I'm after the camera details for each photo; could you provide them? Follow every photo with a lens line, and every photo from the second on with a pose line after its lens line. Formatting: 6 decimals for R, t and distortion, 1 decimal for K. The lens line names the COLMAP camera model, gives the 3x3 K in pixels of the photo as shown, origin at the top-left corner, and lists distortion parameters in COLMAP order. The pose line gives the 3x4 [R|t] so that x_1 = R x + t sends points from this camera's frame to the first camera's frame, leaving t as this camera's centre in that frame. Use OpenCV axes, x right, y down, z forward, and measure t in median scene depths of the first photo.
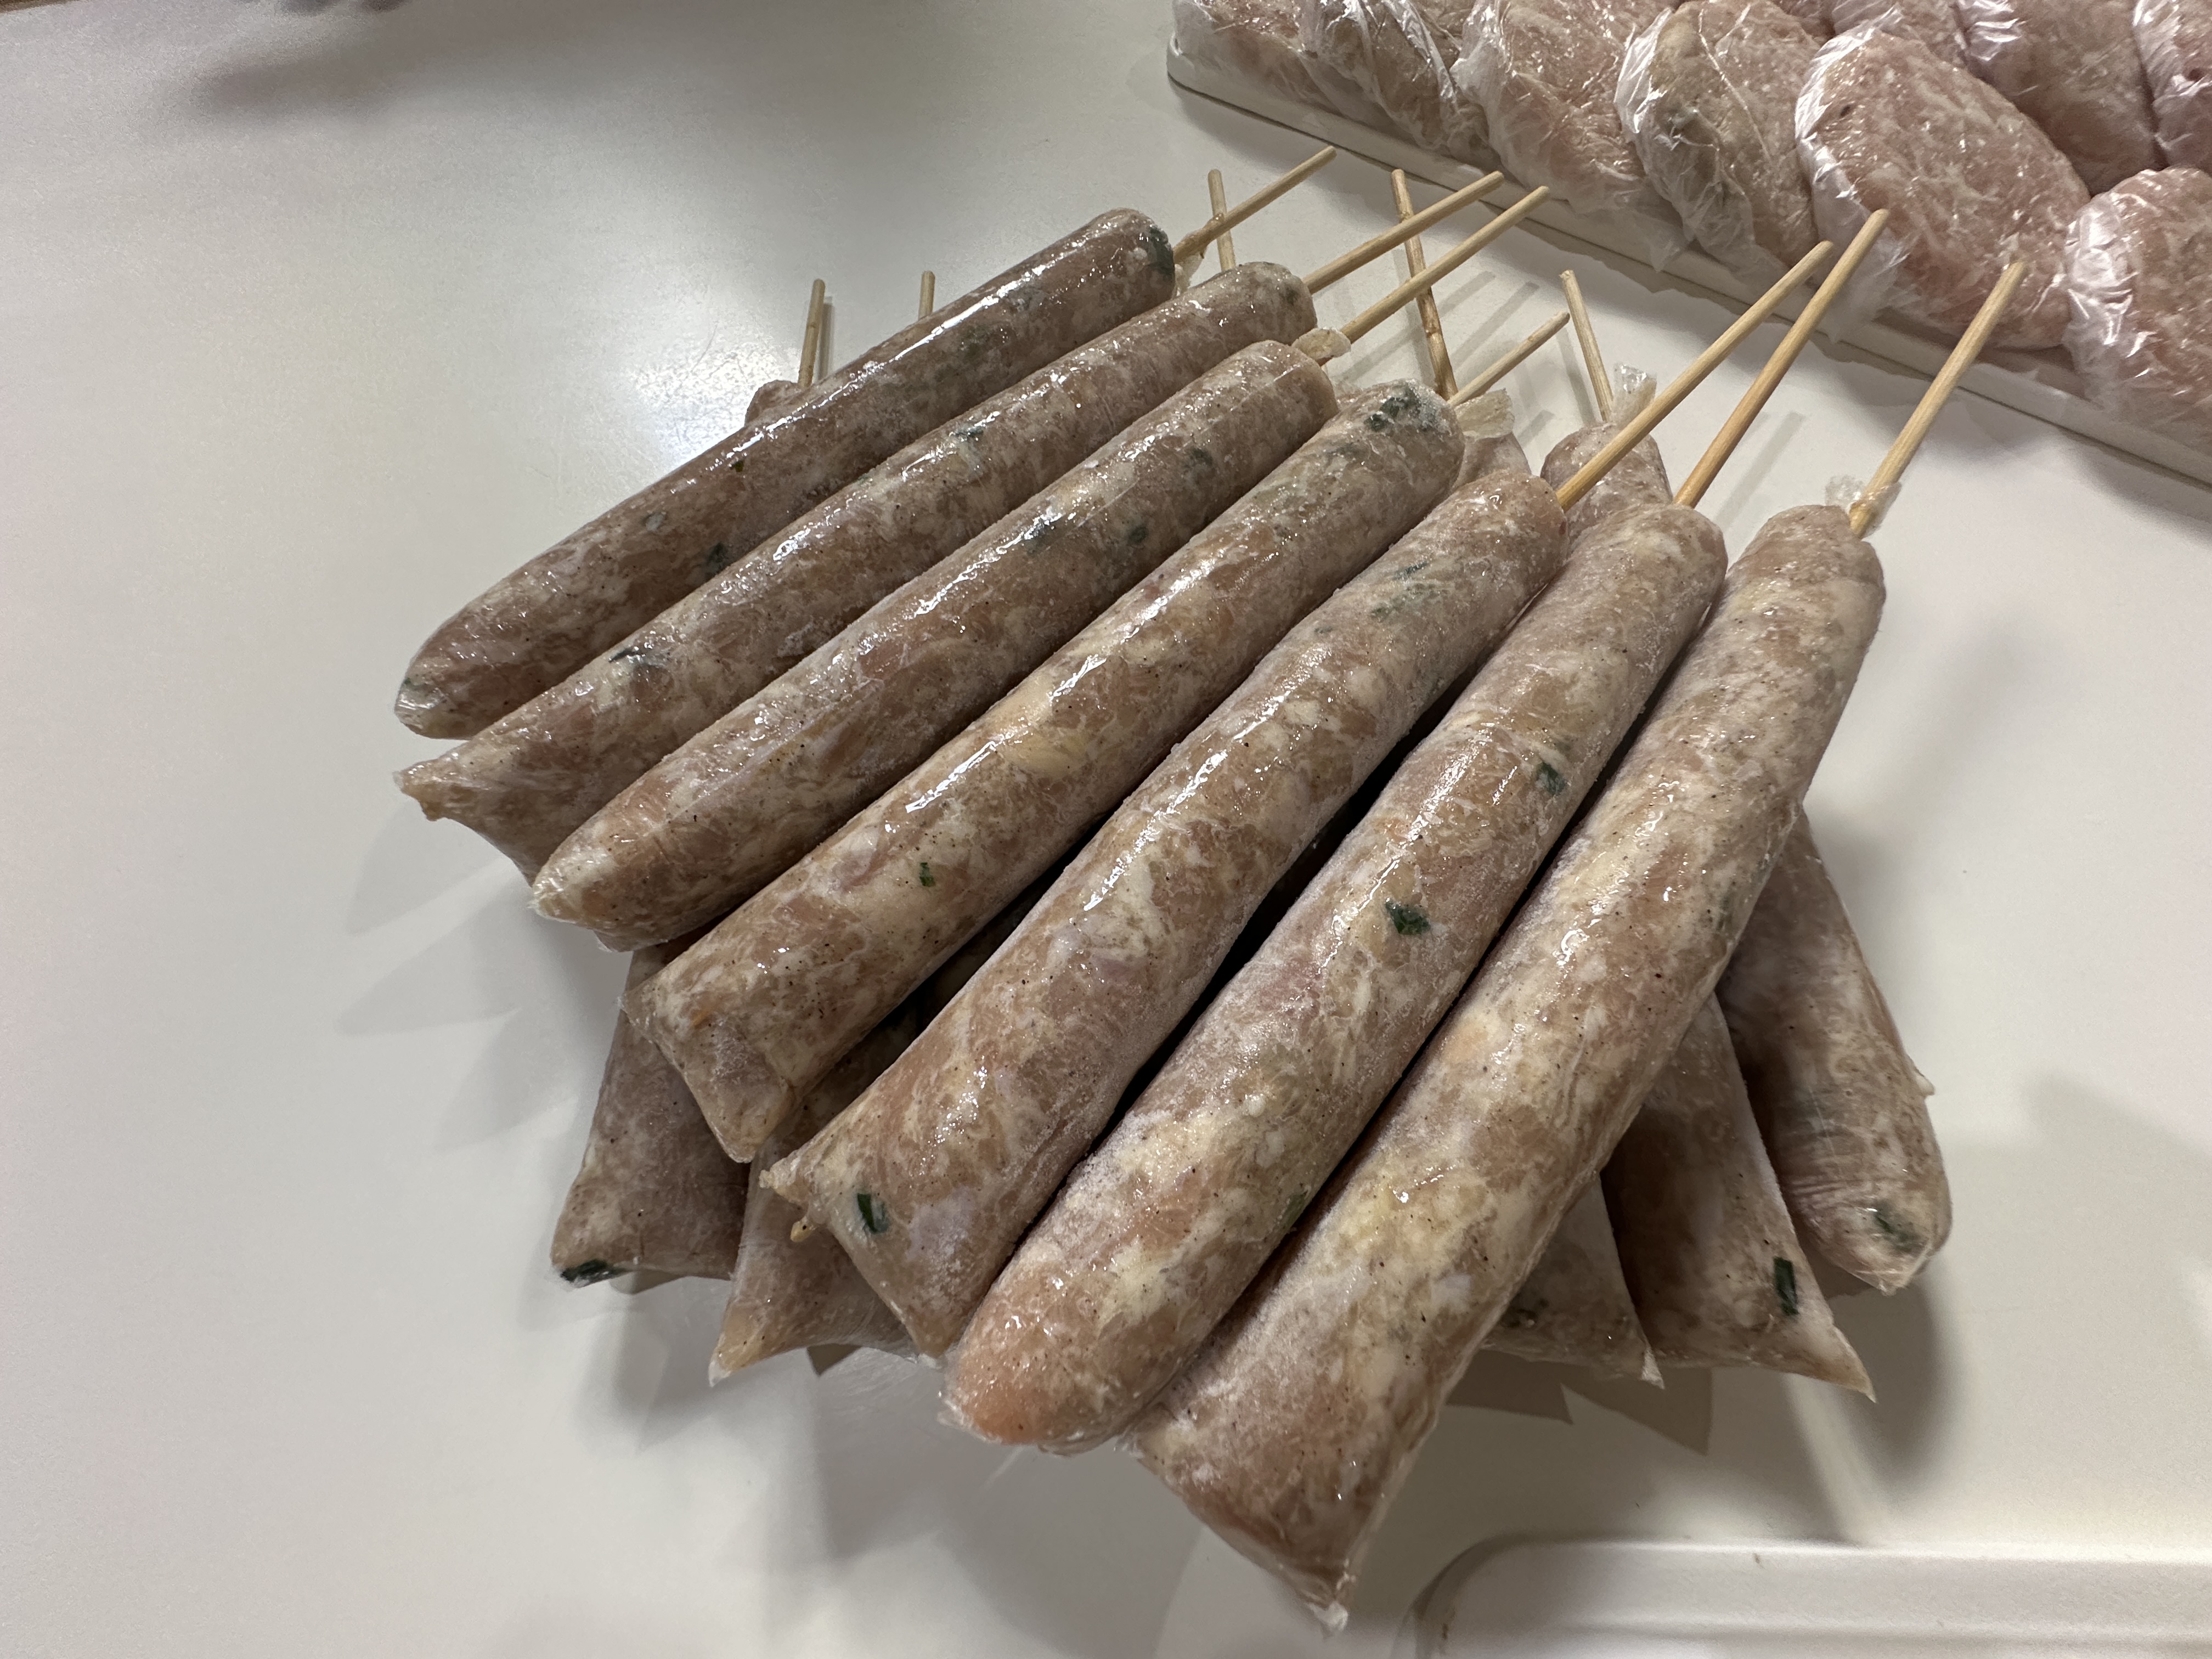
lens RADIAL K [[887.2, 0, 1106.0], [0, 887.2, 829.5], [0, 0, 1]] dist [0.000108, 0.000347]
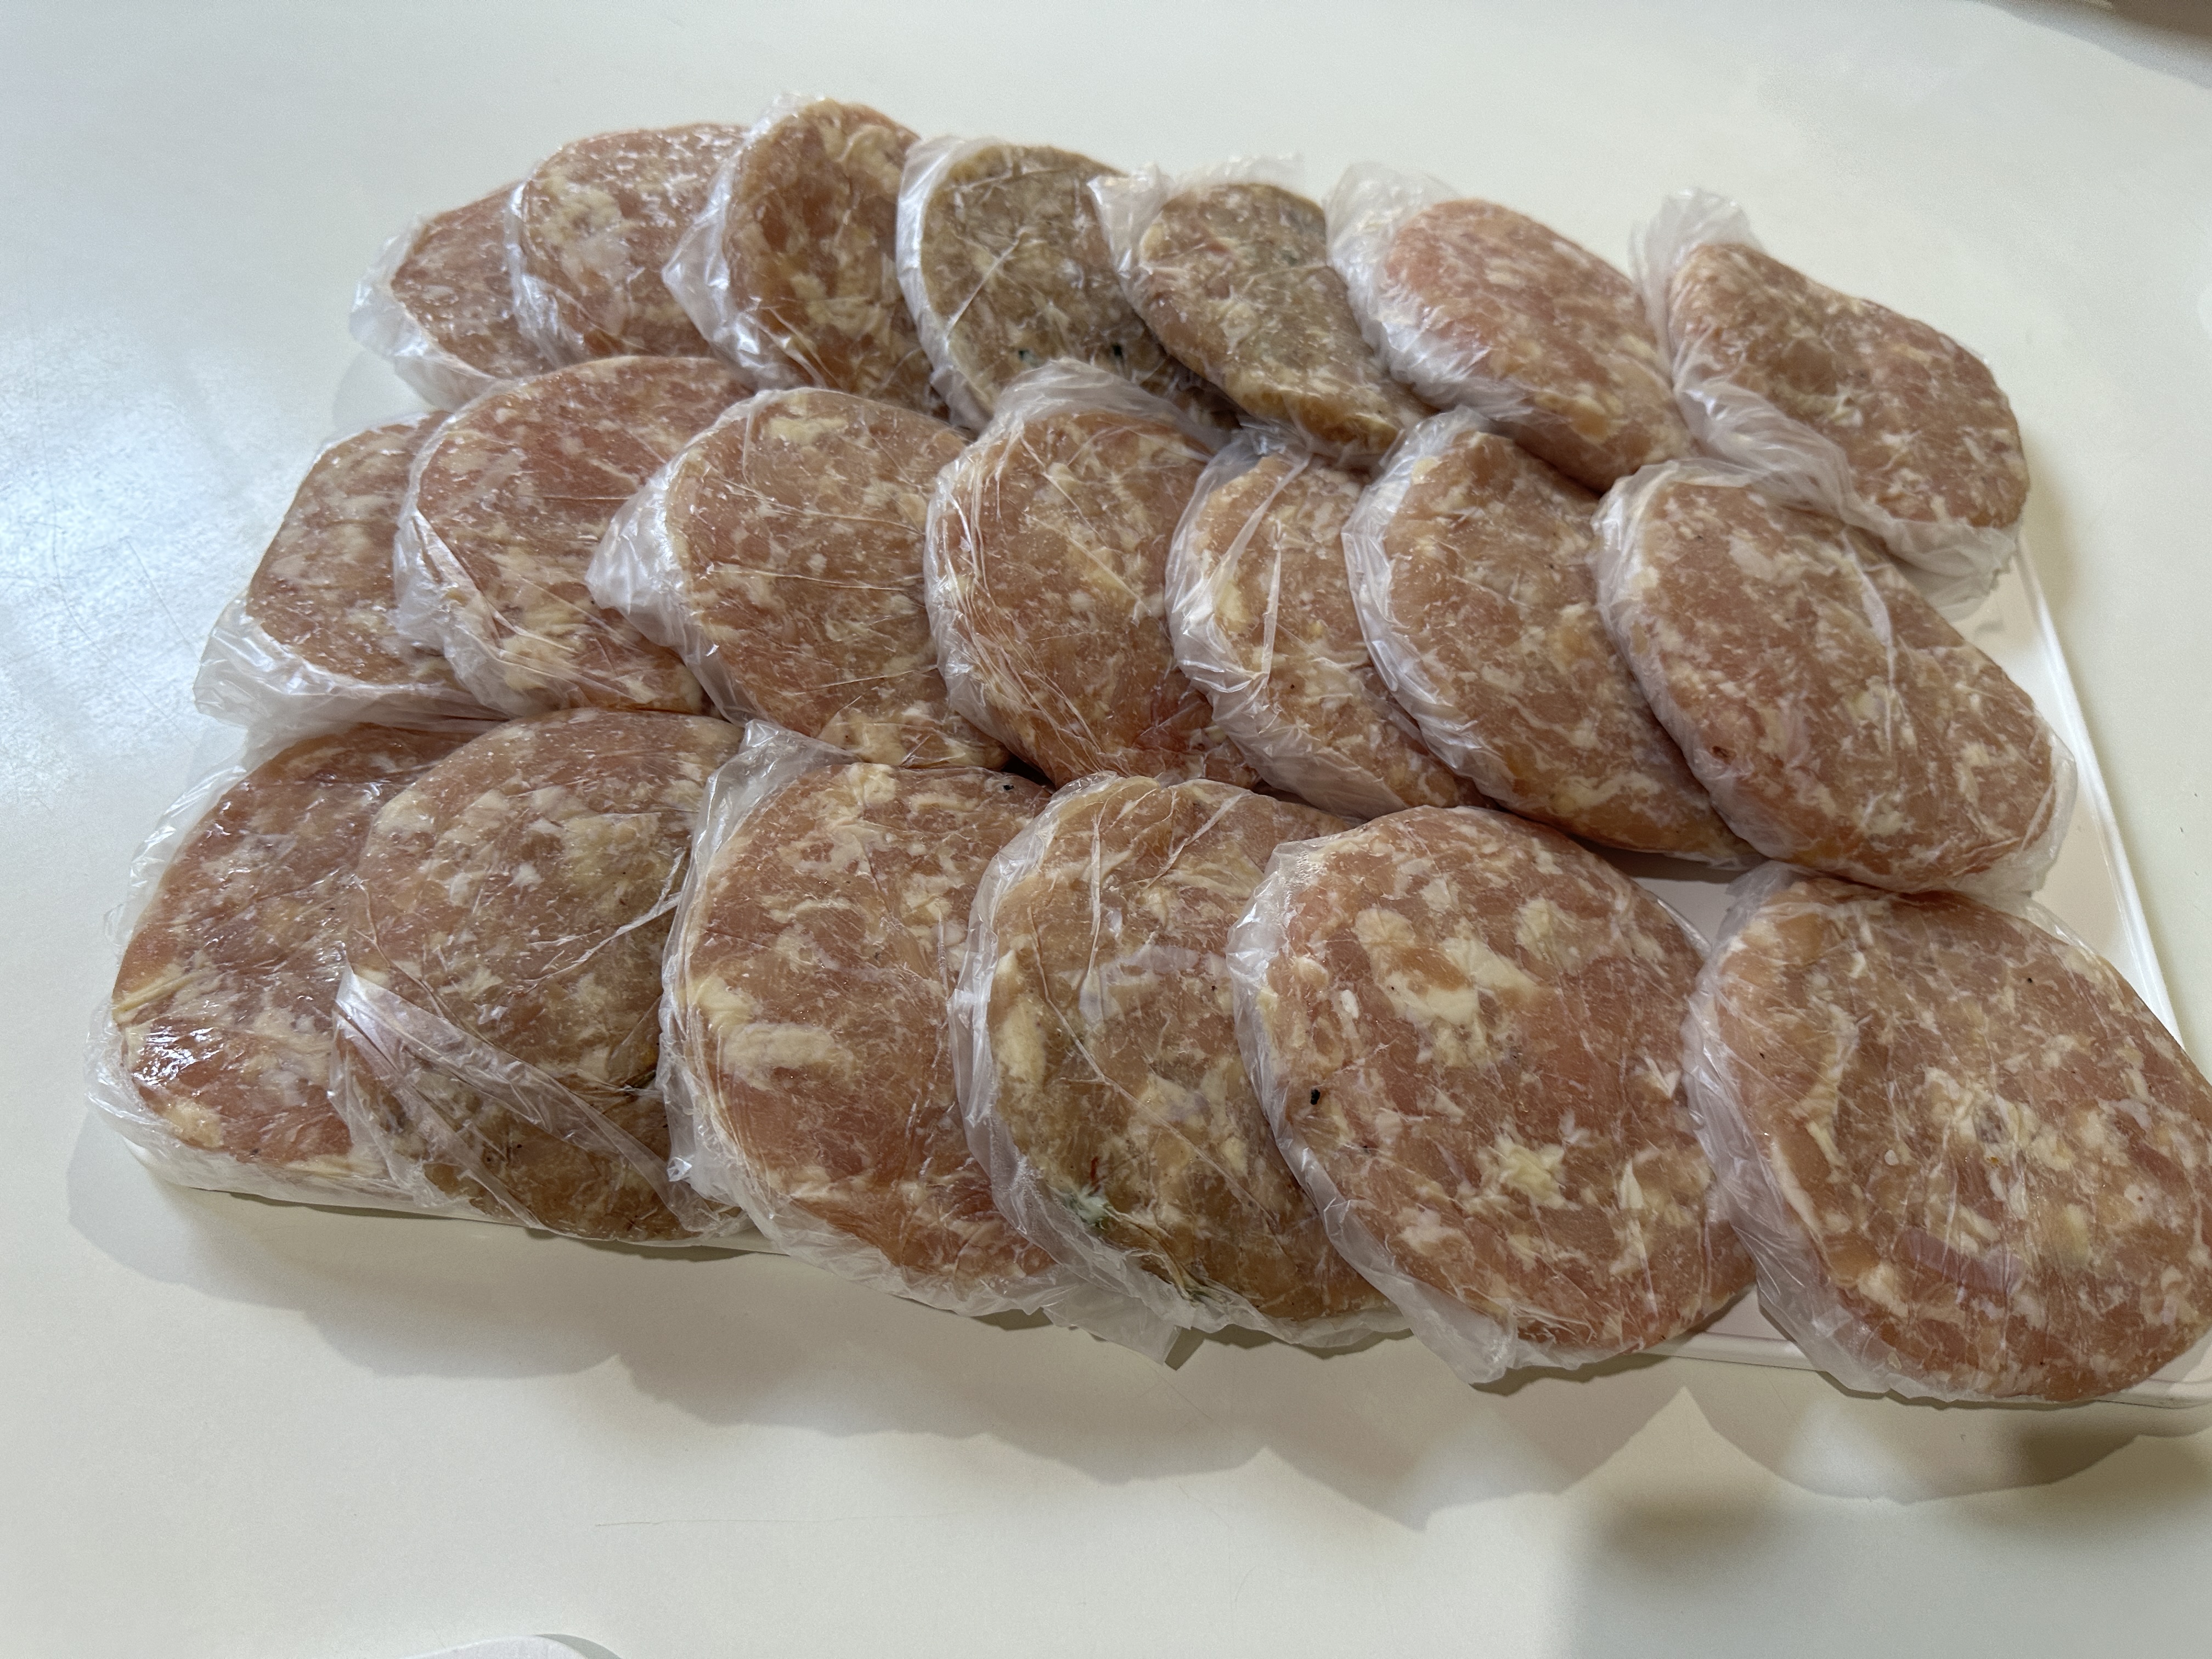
lens RADIAL K [[1555.5, 0, 1106.0], [0, 1555.5, 829.5], [0, 0, 1]] dist [0.003042, -0.006412]
pose [[0.855378, -0.411355, 0.314826, 0.587470], [0.442272, 0.896364, -0.030449, -1.304769], [-0.269674, 0.165284, 0.948661, -0.010199]]
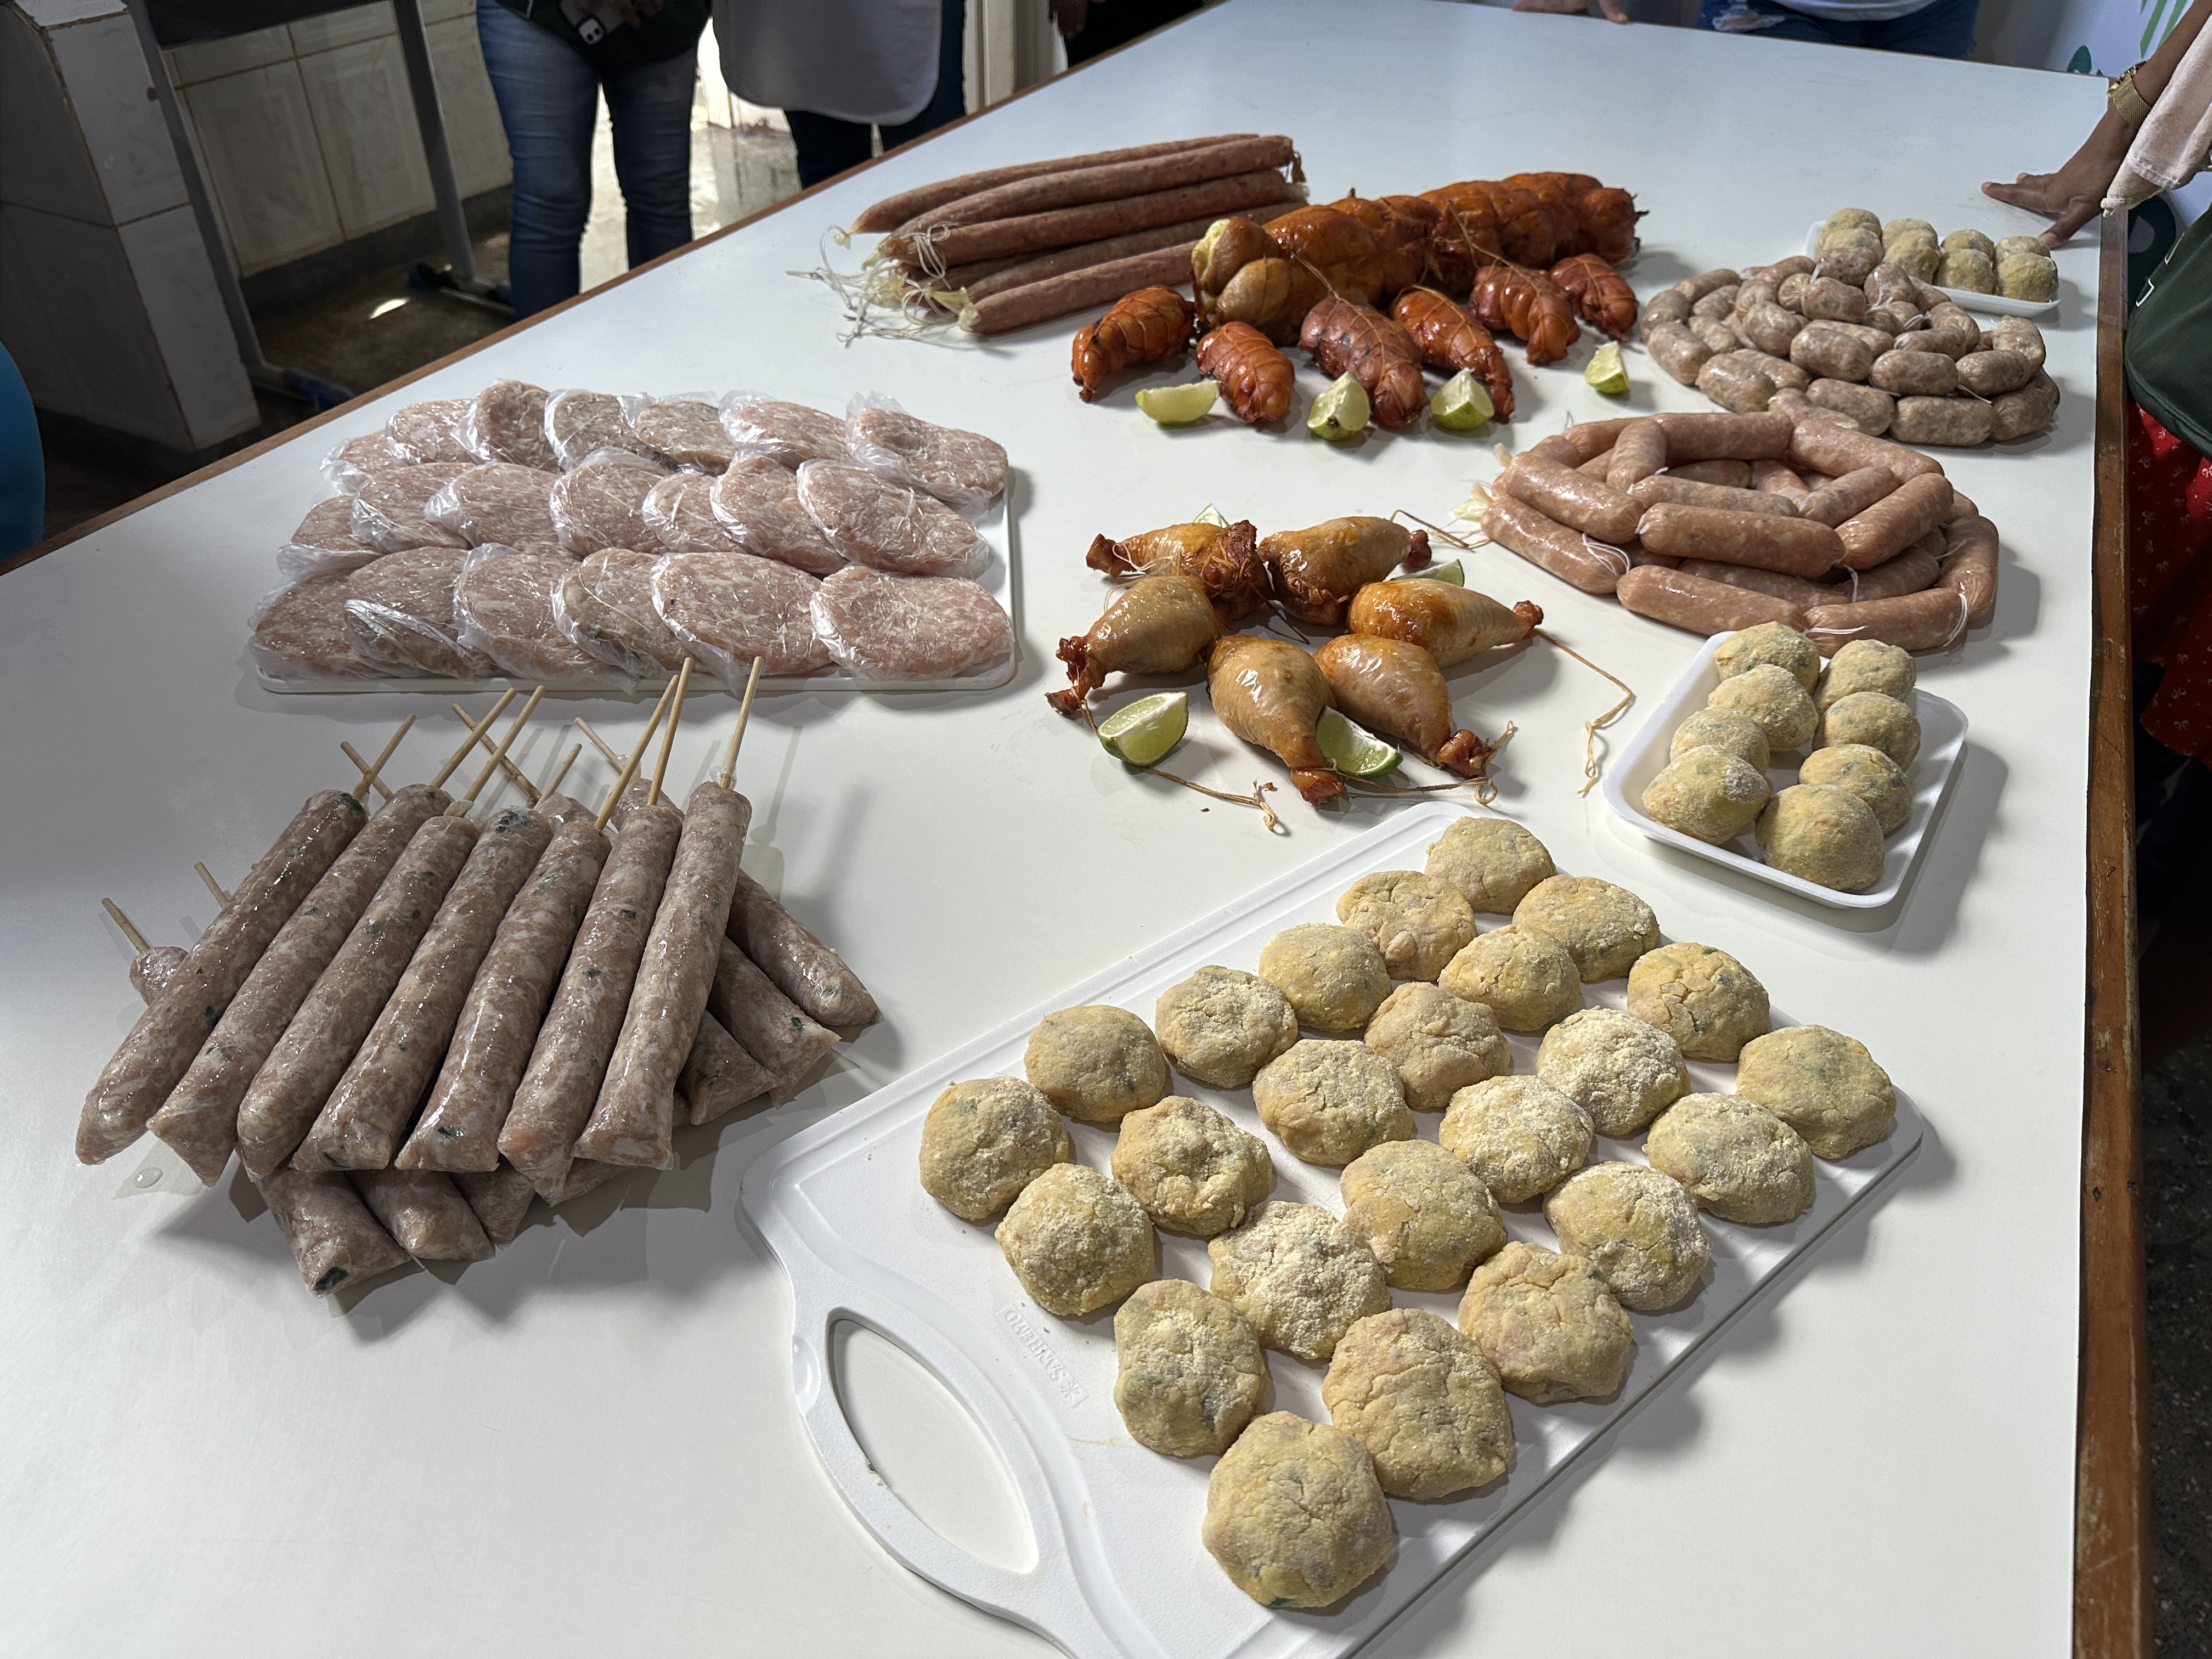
lens RADIAL K [[1555.5, 0, 1106.0], [0, 1555.5, 829.5], [0, 0, 1]] dist [0.003042, -0.006412]
pose [[0.757397, -0.387744, 0.525362, -0.511729], [0.568325, 0.787622, -0.238030, 1.152847], [-0.321492, 0.478859, 0.816907, -2.310445]]
